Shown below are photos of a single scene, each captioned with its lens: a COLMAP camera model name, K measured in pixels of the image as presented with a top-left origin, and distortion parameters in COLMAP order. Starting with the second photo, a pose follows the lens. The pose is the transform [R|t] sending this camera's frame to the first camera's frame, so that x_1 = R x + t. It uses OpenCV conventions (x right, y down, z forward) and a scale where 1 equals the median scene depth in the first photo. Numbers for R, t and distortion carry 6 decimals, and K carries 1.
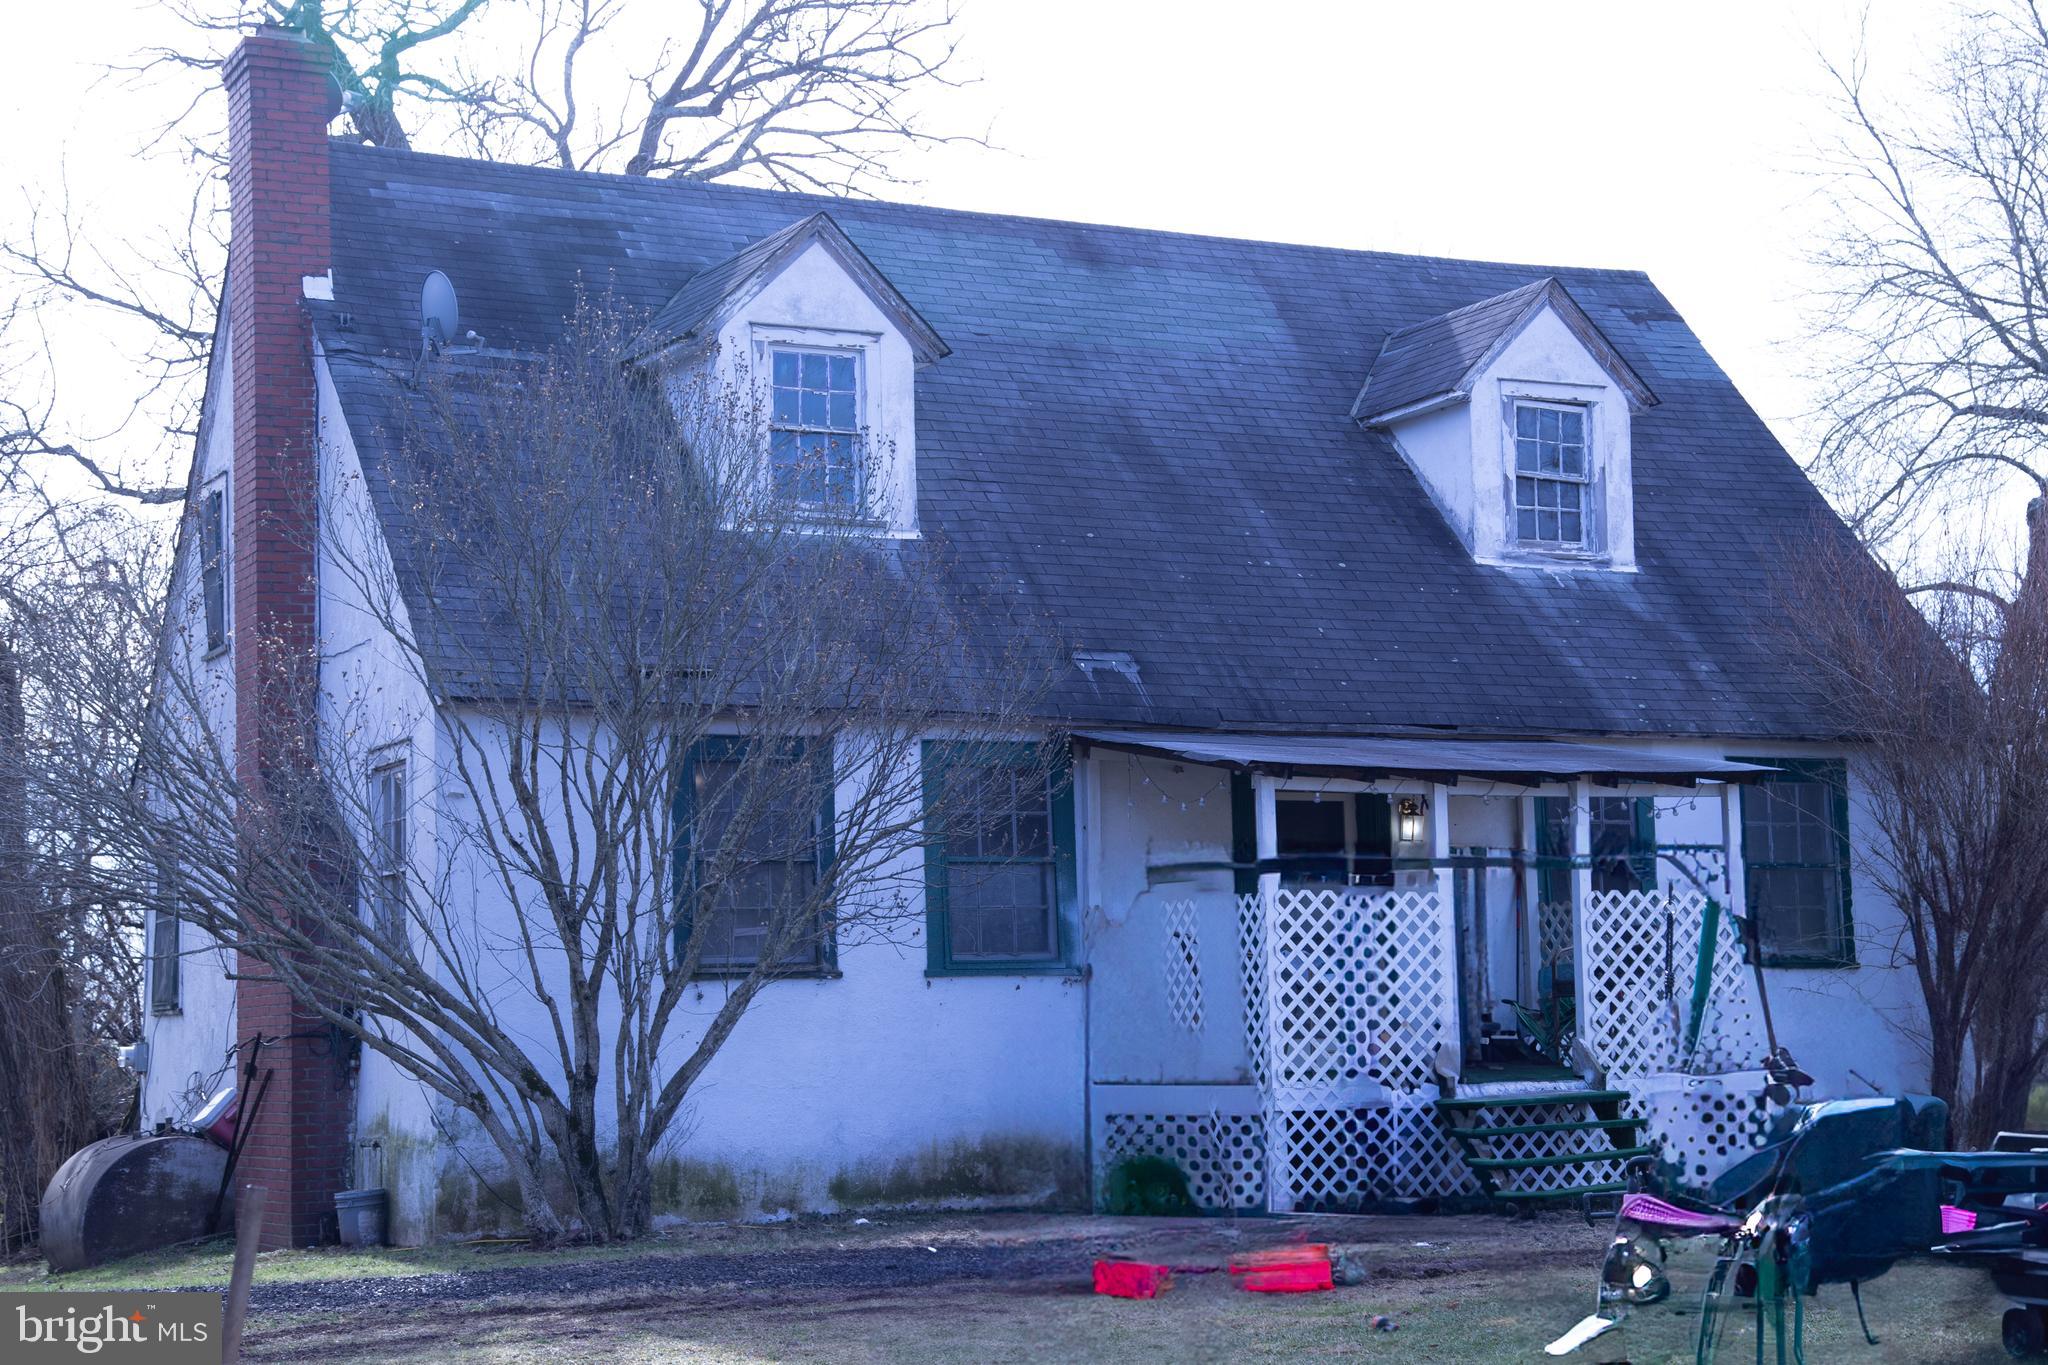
lens RADIAL K [[3234.7, 0, 1021.5], [0, 3234.7, 689.5], [0, 0, 1]] dist [0.071274, 0.000000]
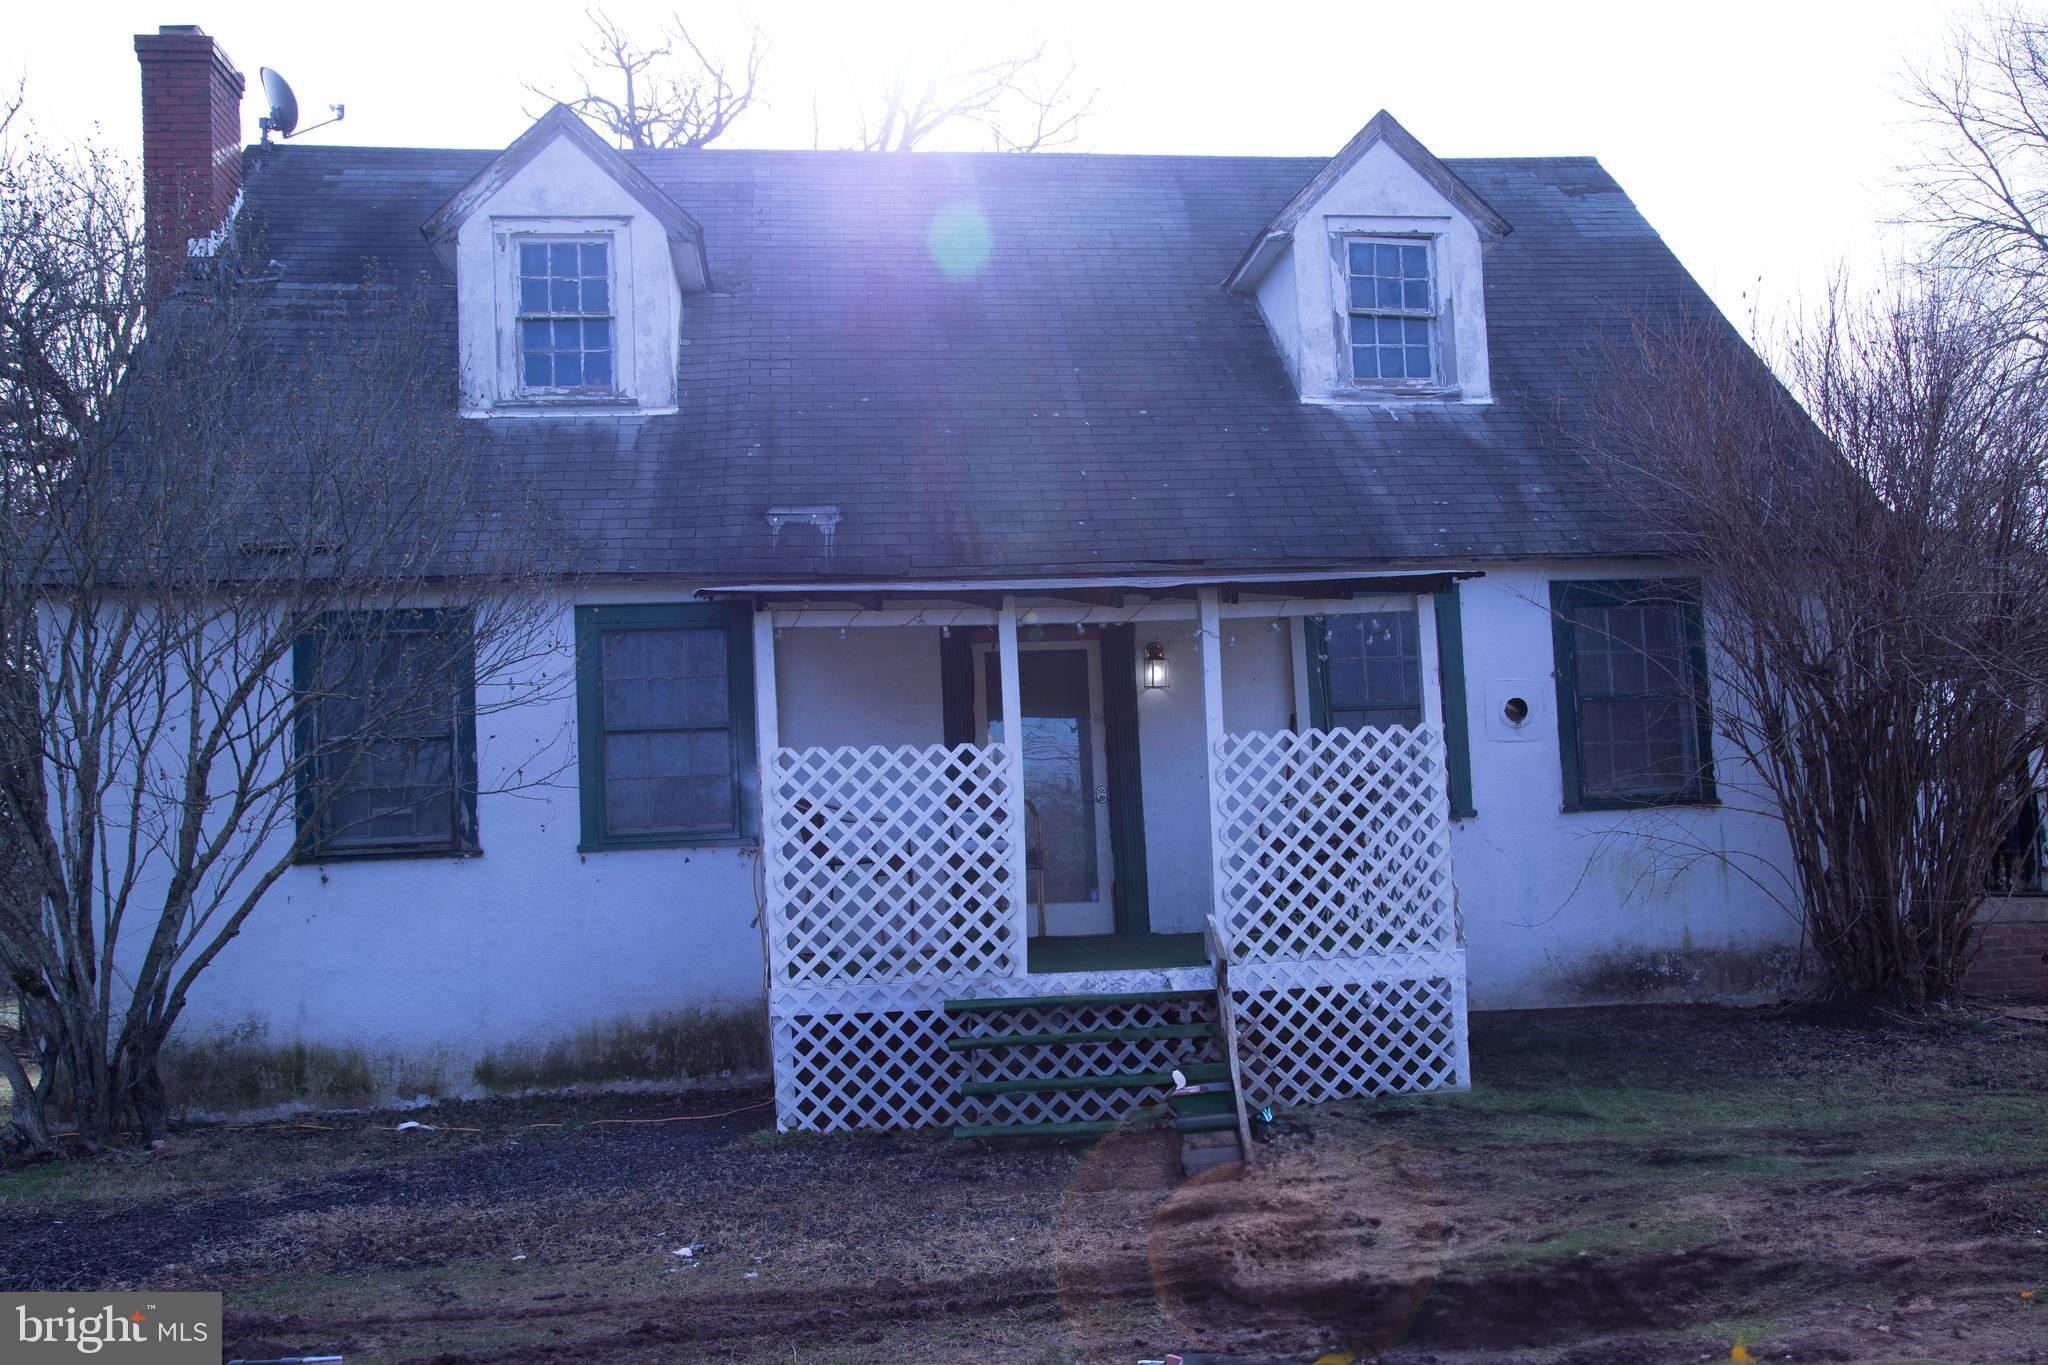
lens RADIAL K [[1777.4, 0, 1005.6], [0, 1777.4, 720.0], [0, 0, 1]] dist [-0.059519, 0.070502]
pose [[0.952298, -0.044037, -0.301976, 0.232049], [0.056341, 0.997894, 0.032155, 0.037259], [0.299924, -0.047635, 0.952773, 0.502451]]
